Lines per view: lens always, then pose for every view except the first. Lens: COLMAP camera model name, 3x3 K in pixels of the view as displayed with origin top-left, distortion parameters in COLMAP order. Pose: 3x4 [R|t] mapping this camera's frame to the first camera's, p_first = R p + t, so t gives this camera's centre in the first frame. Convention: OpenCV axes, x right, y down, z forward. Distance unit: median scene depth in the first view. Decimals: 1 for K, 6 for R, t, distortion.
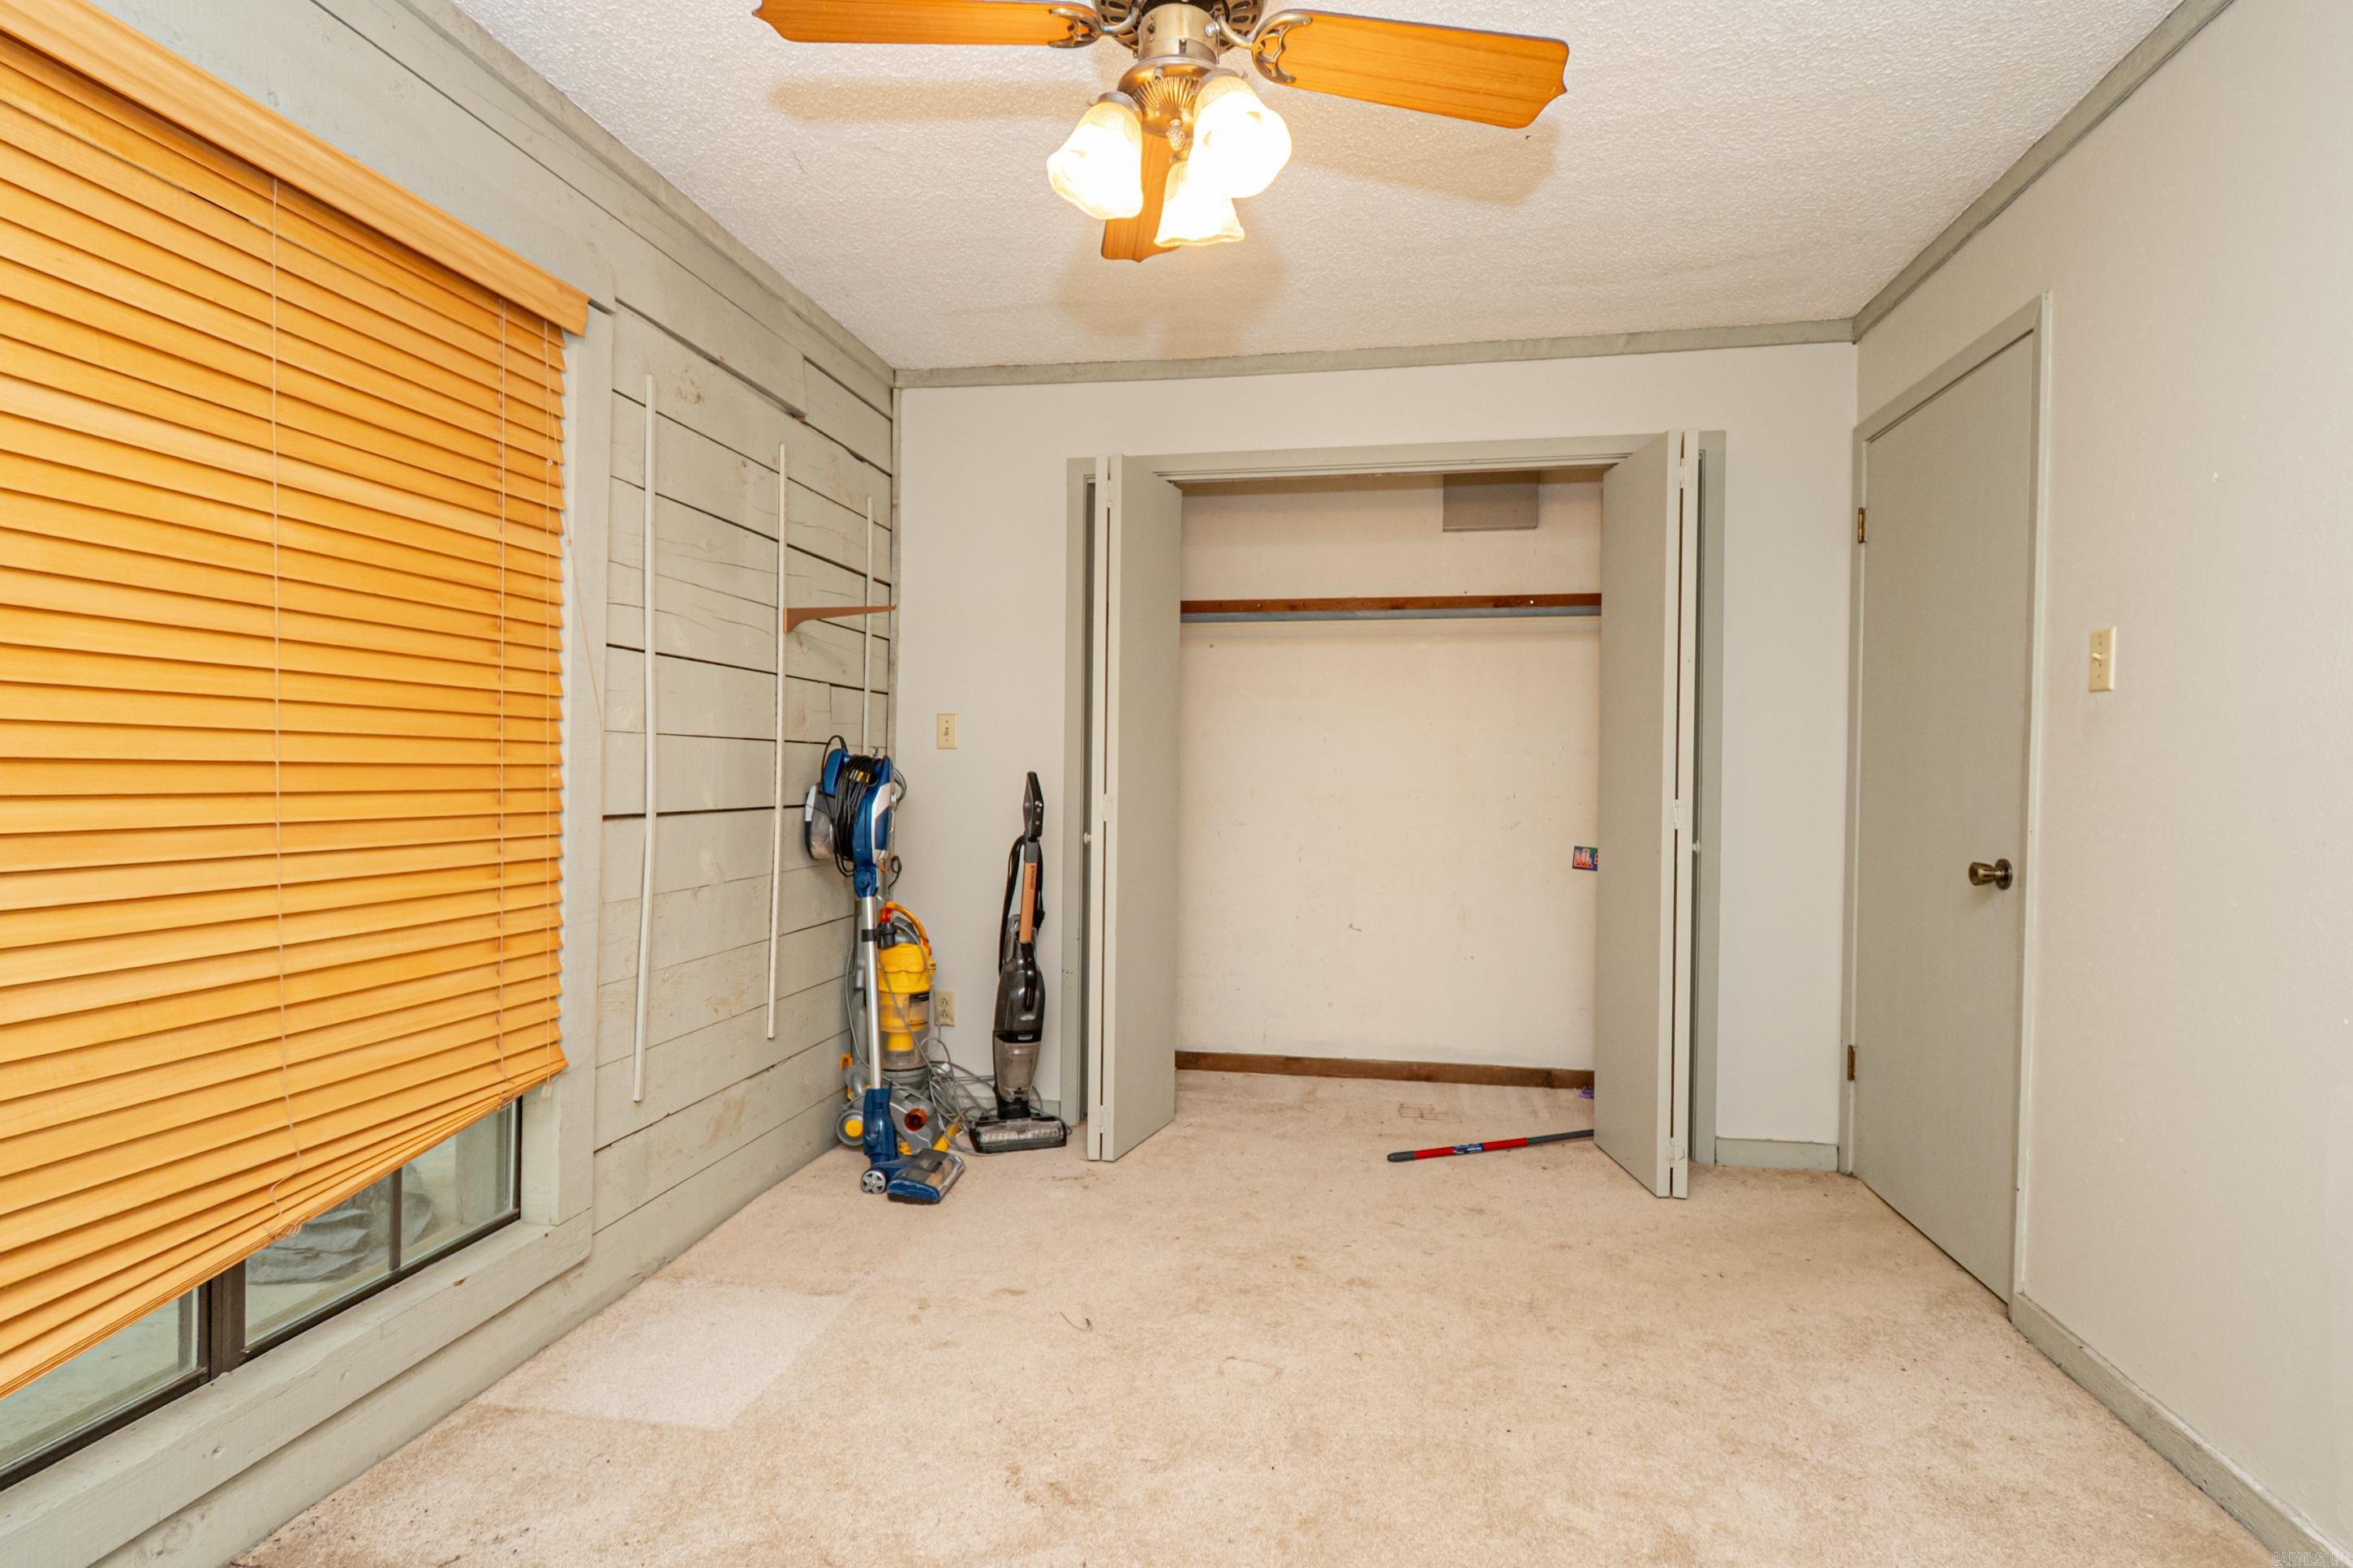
lens RADIAL K [[1157.6, 0, 1176.5], [0, 1157.6, 784.0], [0, 0, 1]] dist [-0.000097, -0.000018]
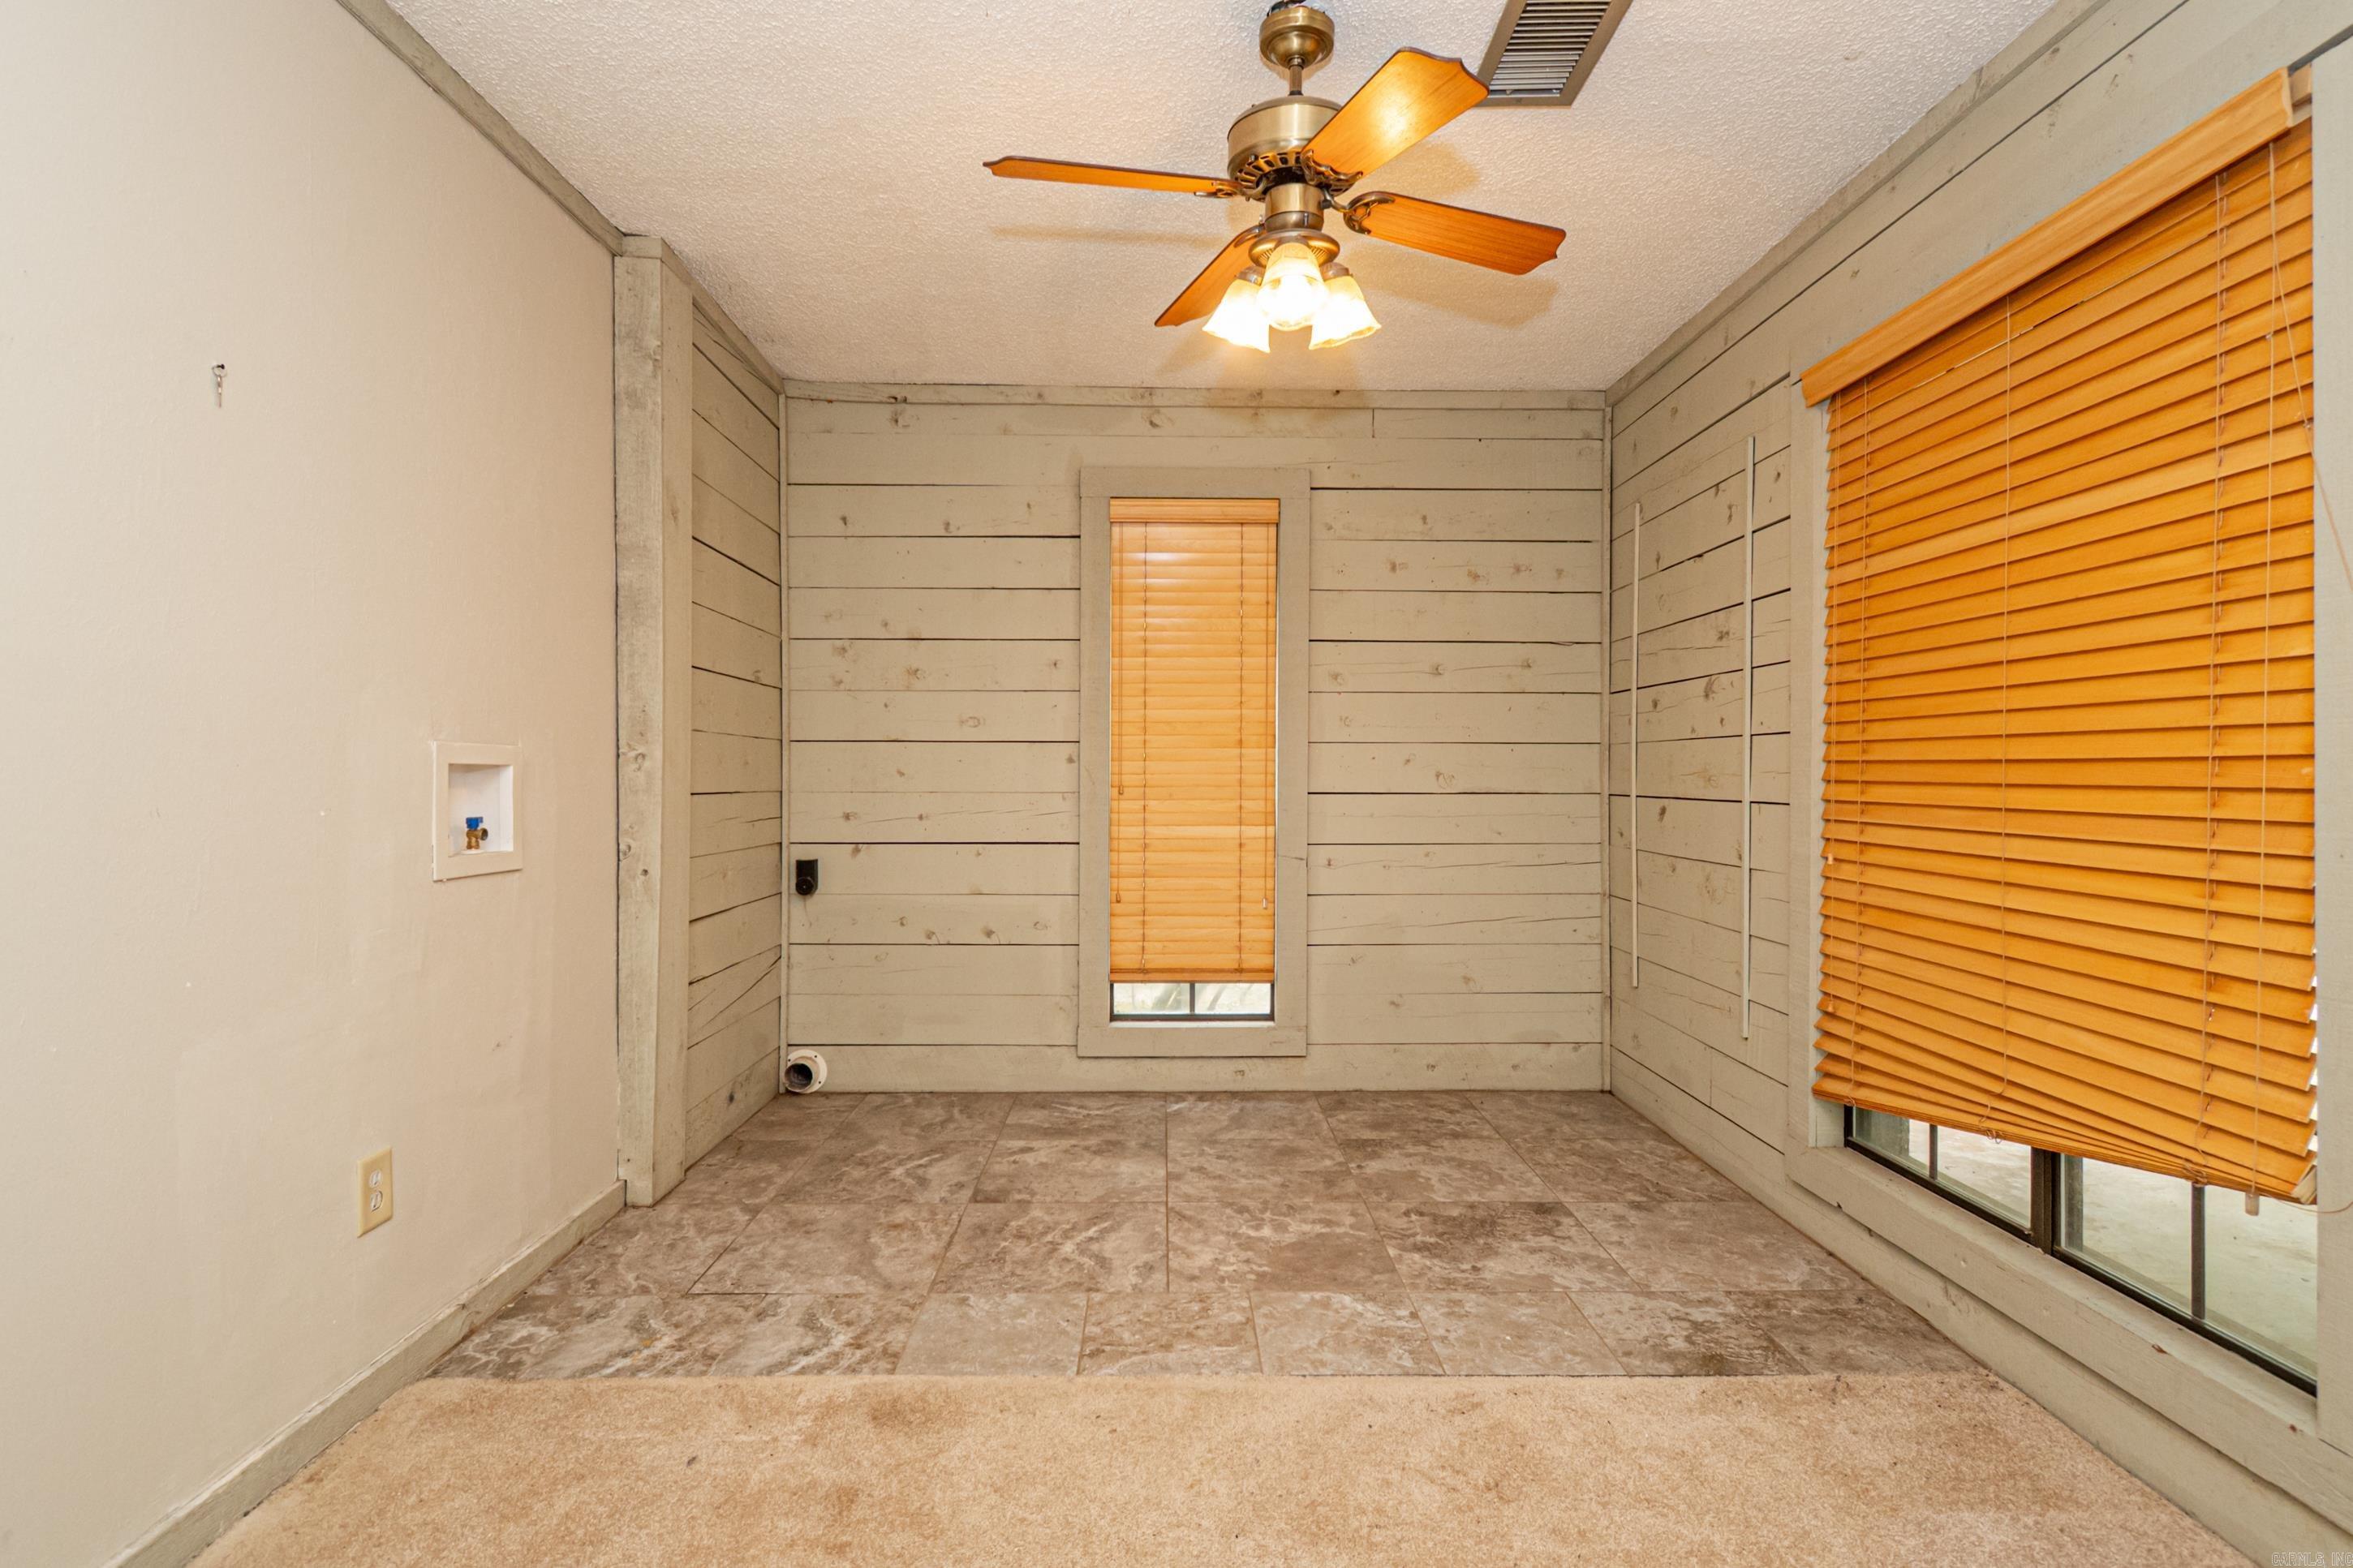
lens RADIAL K [[1157.6, 0, 1176.5], [0, 1157.6, 784.0], [0, 0, 1]] dist [-0.000097, -0.000018]
pose [[-0.983636, -0.012529, -0.179730, 0.280487], [-0.015285, 0.999786, 0.013960, 0.001698], [0.179517, 0.016479, -0.983617, 1.758936]]
